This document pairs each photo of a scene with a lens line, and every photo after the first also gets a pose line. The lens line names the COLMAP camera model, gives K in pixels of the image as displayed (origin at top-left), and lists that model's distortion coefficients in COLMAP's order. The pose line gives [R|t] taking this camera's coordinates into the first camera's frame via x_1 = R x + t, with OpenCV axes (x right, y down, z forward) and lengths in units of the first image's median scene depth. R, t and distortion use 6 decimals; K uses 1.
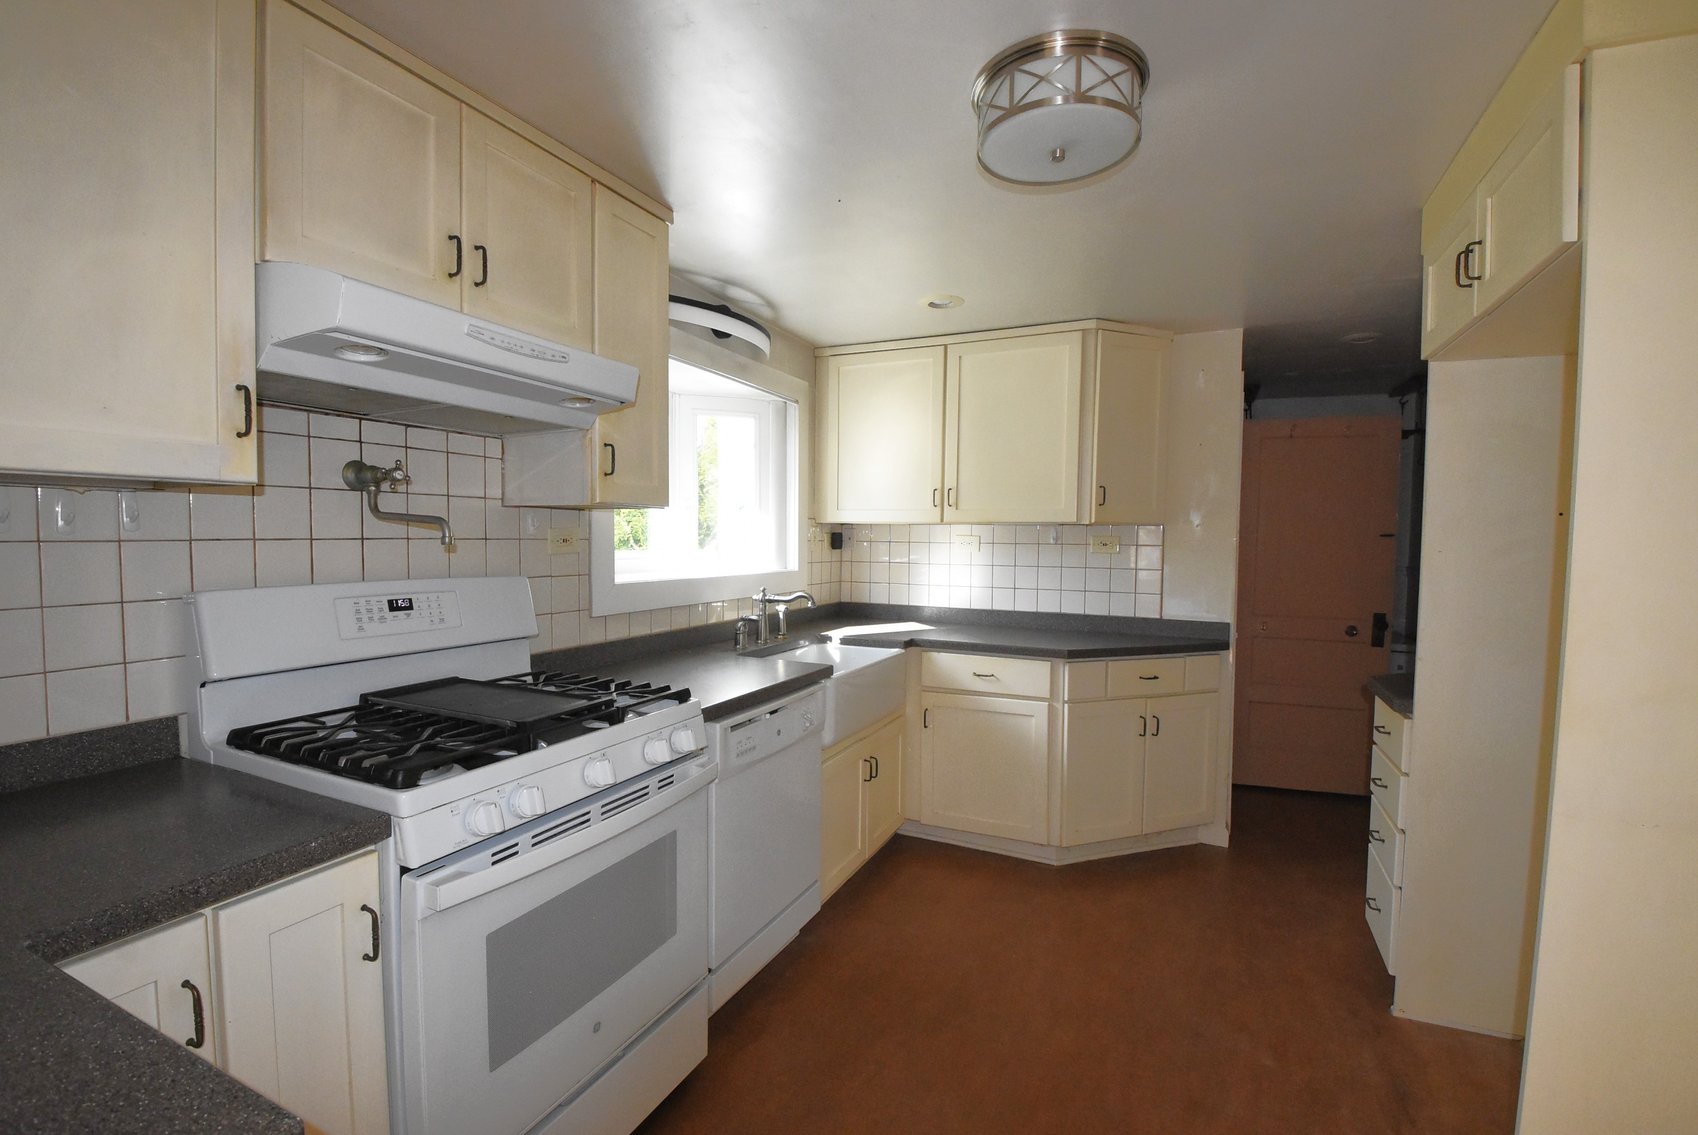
lens RADIAL K [[730.6, 0, 843.8], [0, 730.6, 568.7], [0, 0, 1]] dist [-0.000578, -0.000026]
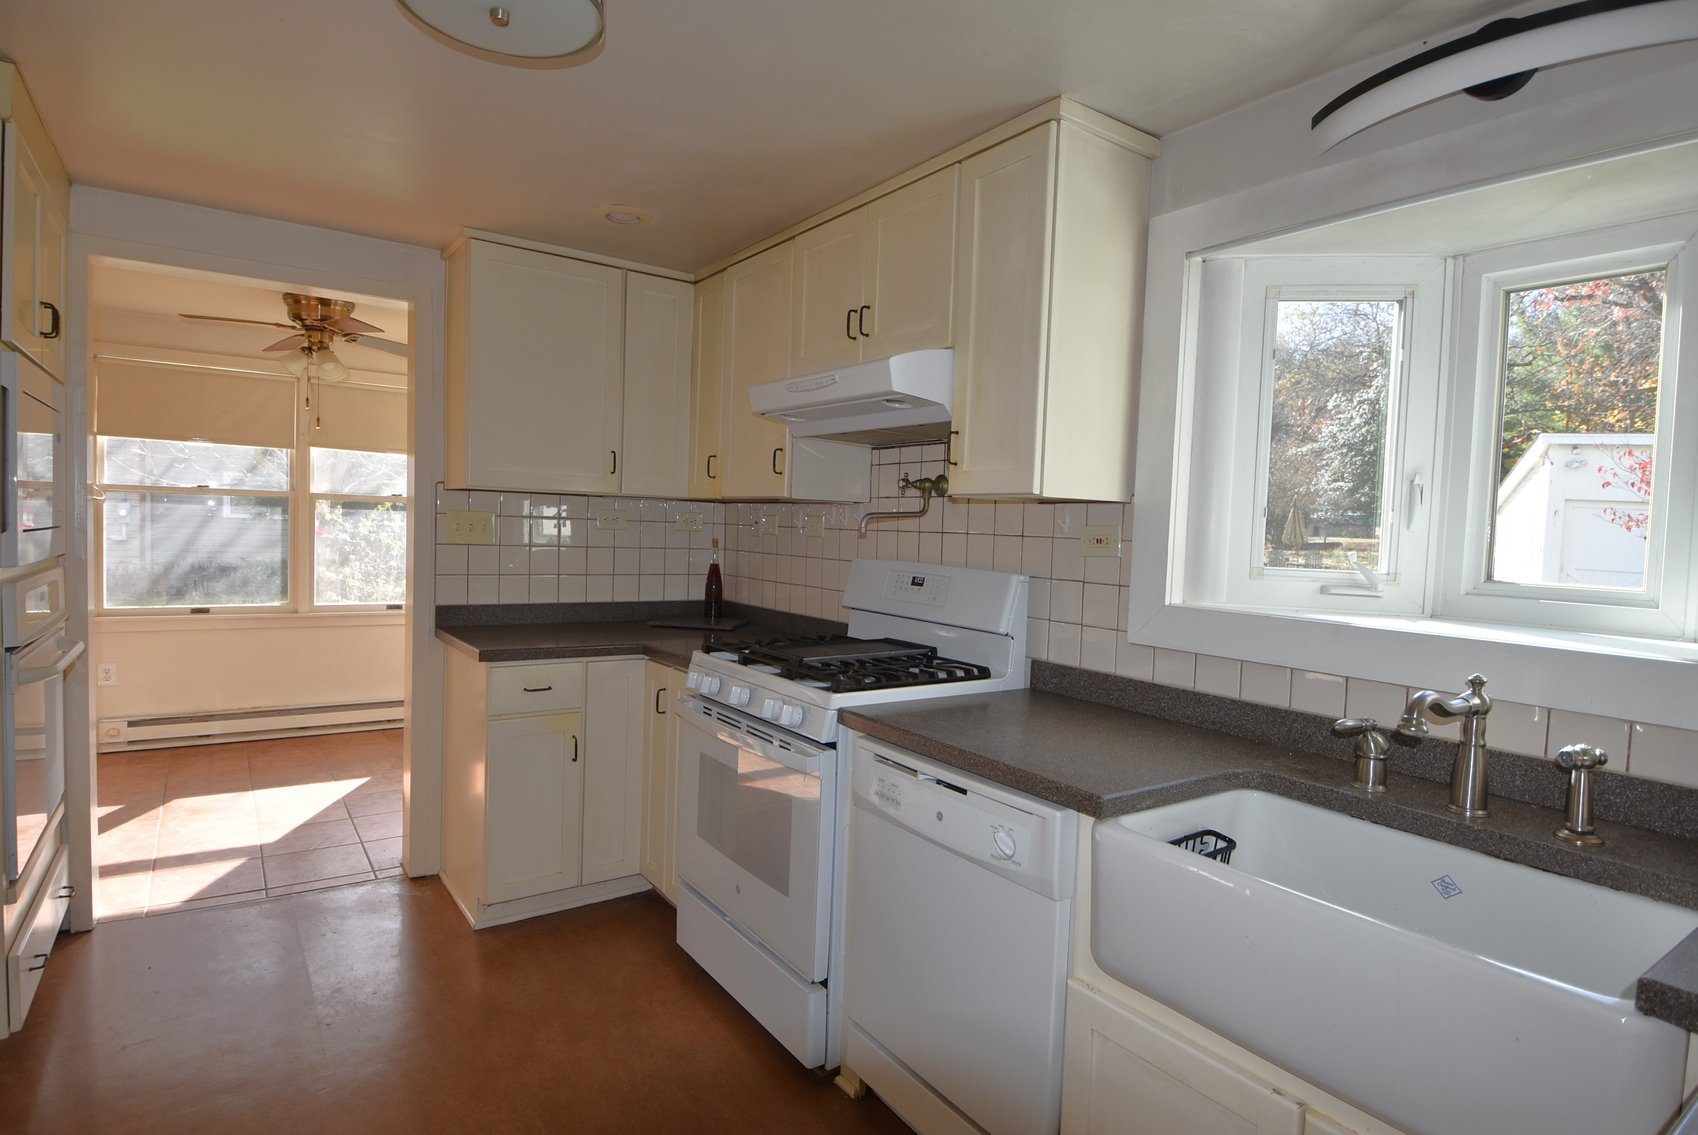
lens RADIAL K [[903.0, 0, 844.9], [0, 903.0, 568.6], [0, 0, 1]] dist [-0.000214, -0.000132]
pose [[-0.494154, 0.023384, -0.869060, 0.728446], [-0.072301, 0.995070, 0.067886, -0.062083], [0.866363, 0.096381, -0.490027, 1.393110]]
